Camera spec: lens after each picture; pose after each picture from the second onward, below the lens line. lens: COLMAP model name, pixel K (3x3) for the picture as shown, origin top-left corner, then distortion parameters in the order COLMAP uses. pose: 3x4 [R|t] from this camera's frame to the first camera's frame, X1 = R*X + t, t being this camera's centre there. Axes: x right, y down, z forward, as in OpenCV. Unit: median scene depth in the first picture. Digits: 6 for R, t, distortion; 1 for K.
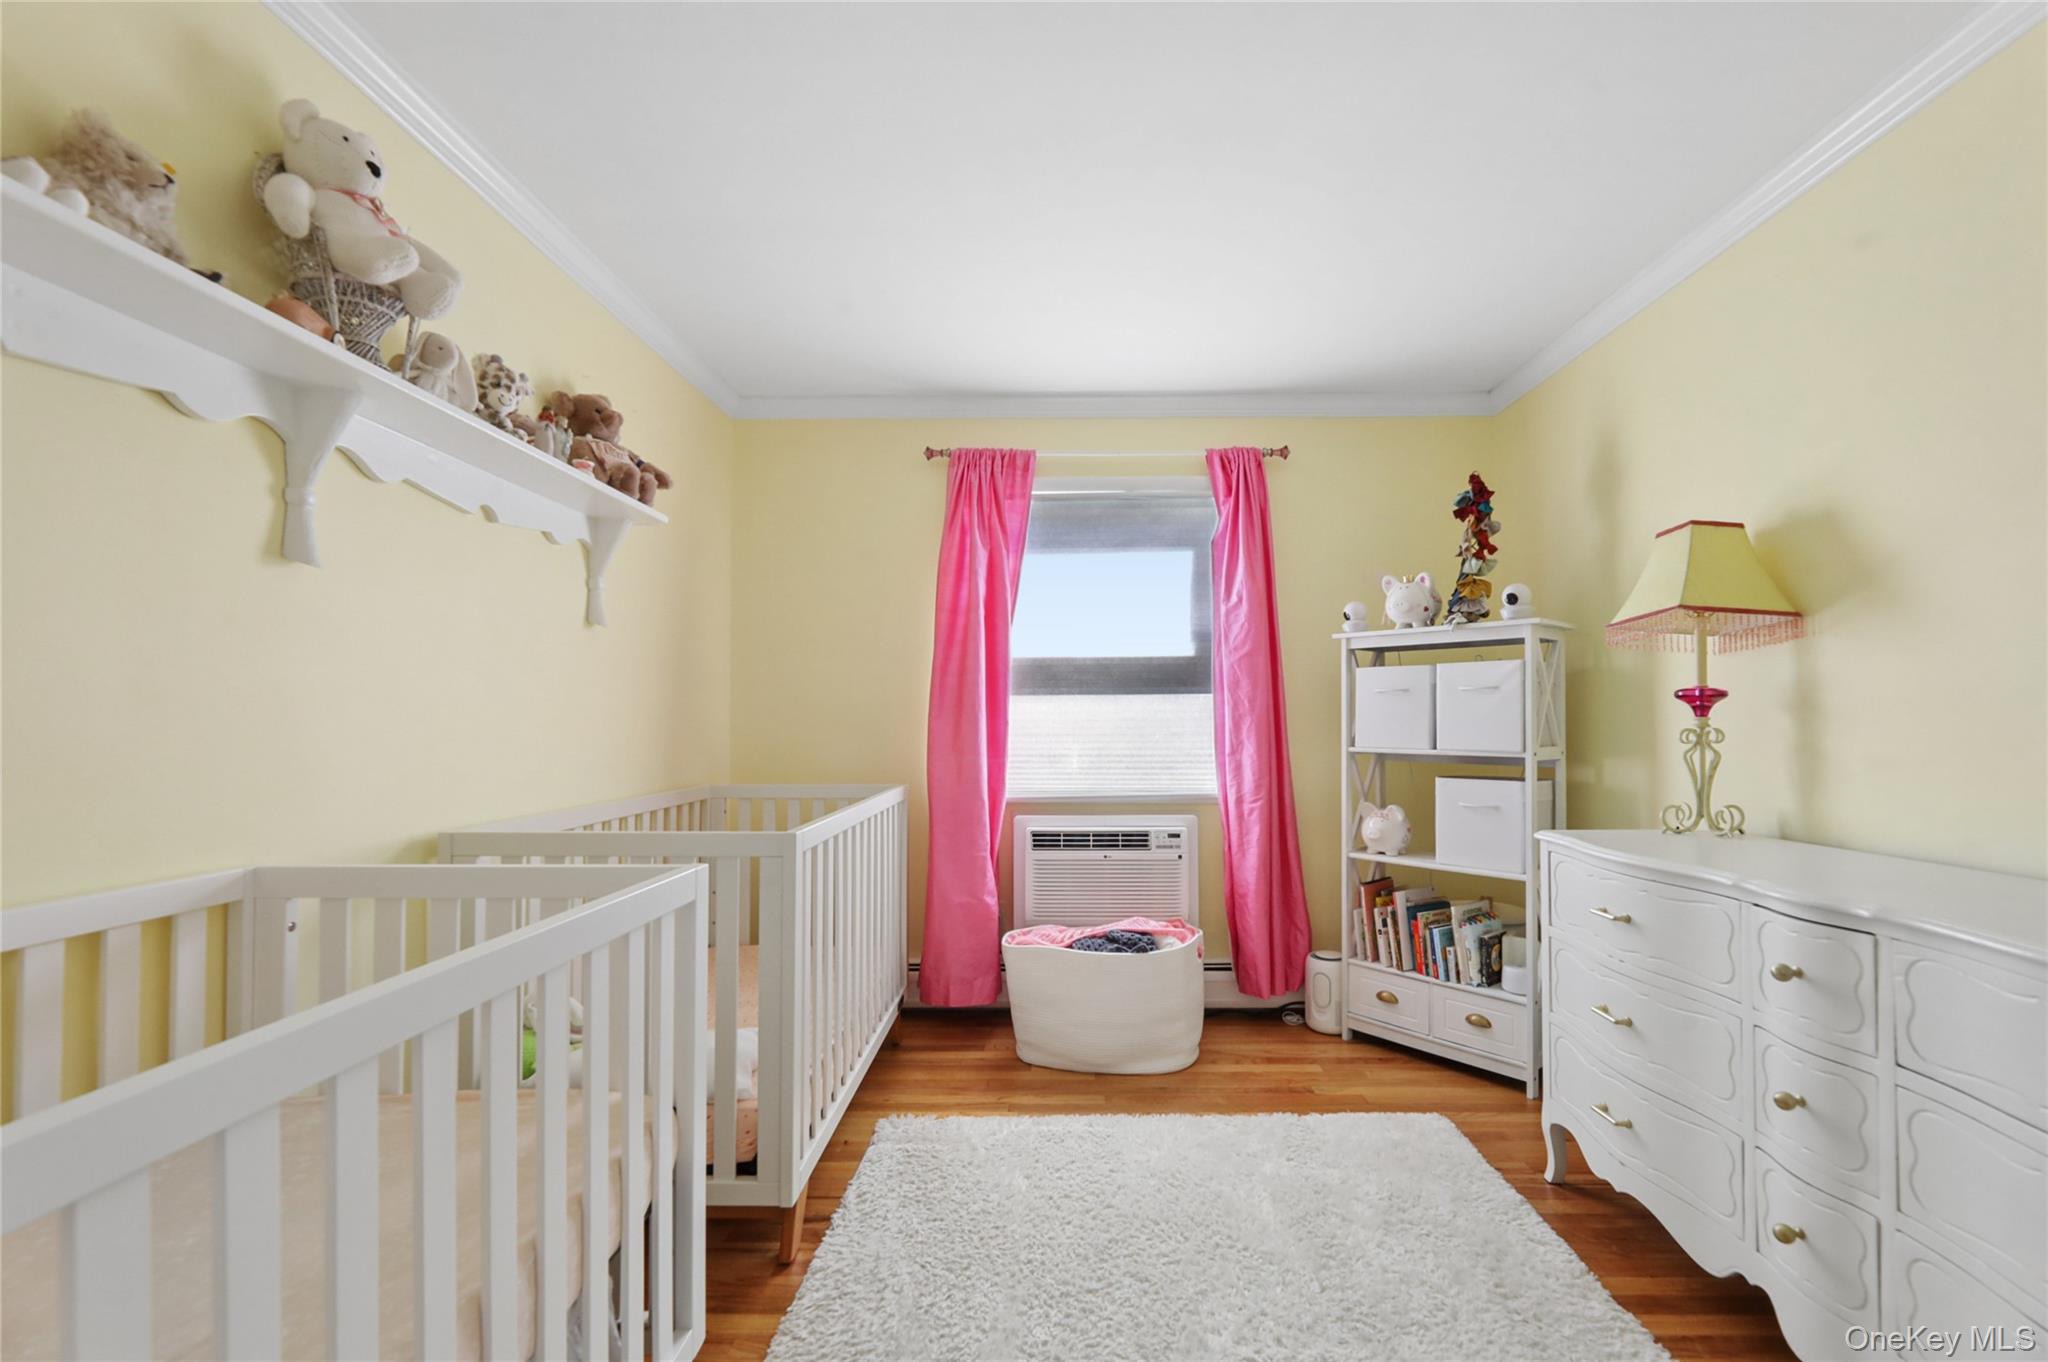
lens RADIAL K [[844.5, 0, 1008.2], [0, 844.5, 702.4], [0, 0, 1]] dist [-0.005776, 0.000279]
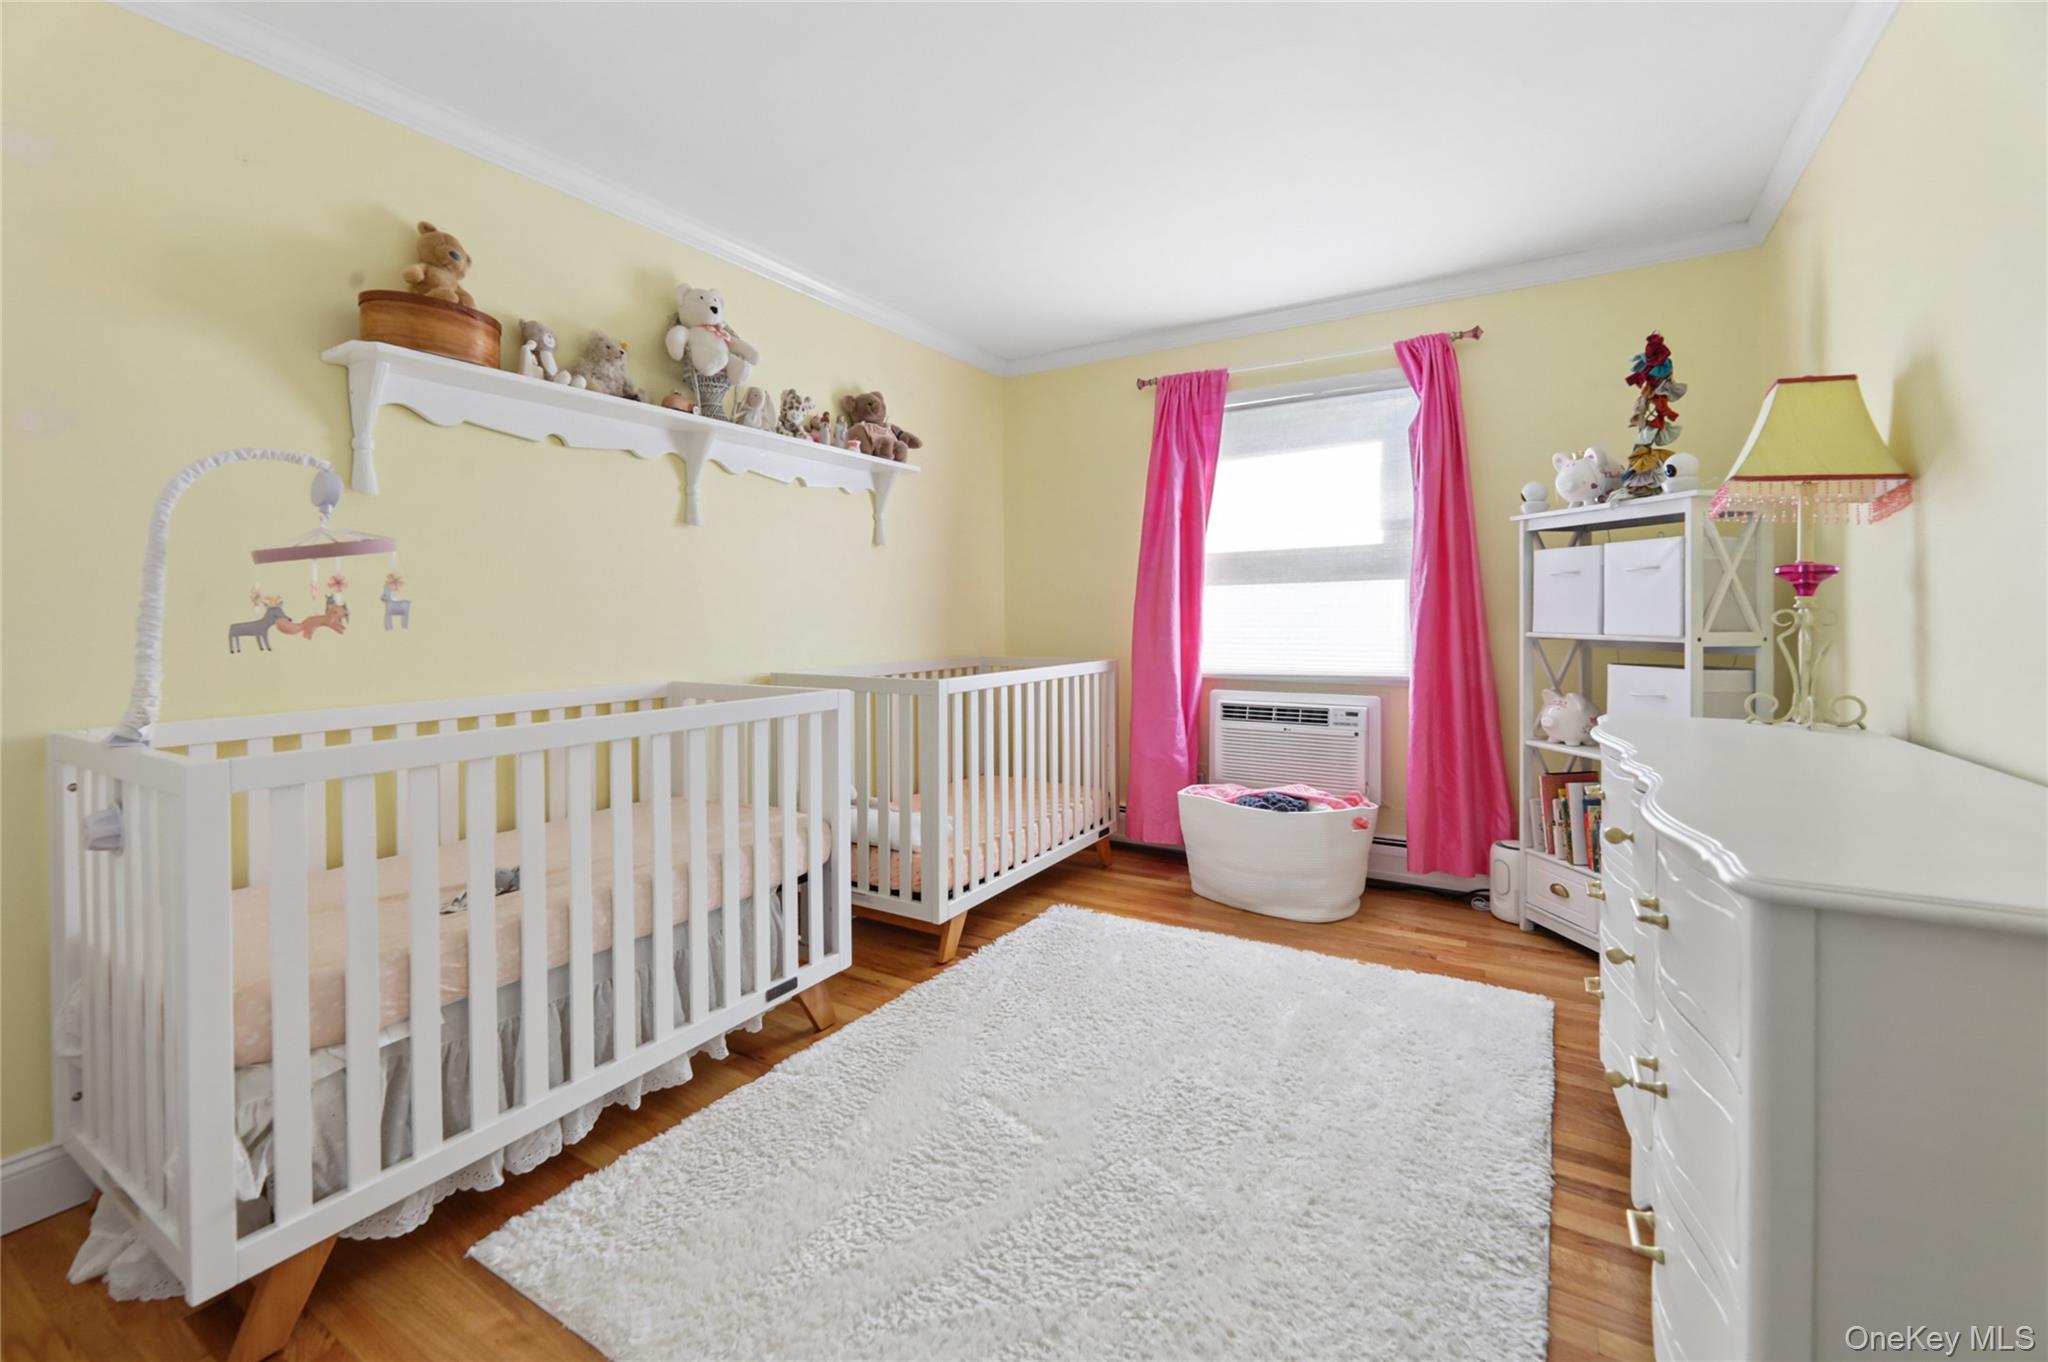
lens RADIAL K [[844.5, 0, 998.0], [0, 844.5, 614.8], [0, 0, 1]] dist [-0.005776, 0.000279]
pose [[0.855396, -0.001821, -0.517972, 0.416832], [0.014425, 0.999690, 0.020307, 0.005013], [0.517774, -0.024843, 0.855157, -0.158814]]
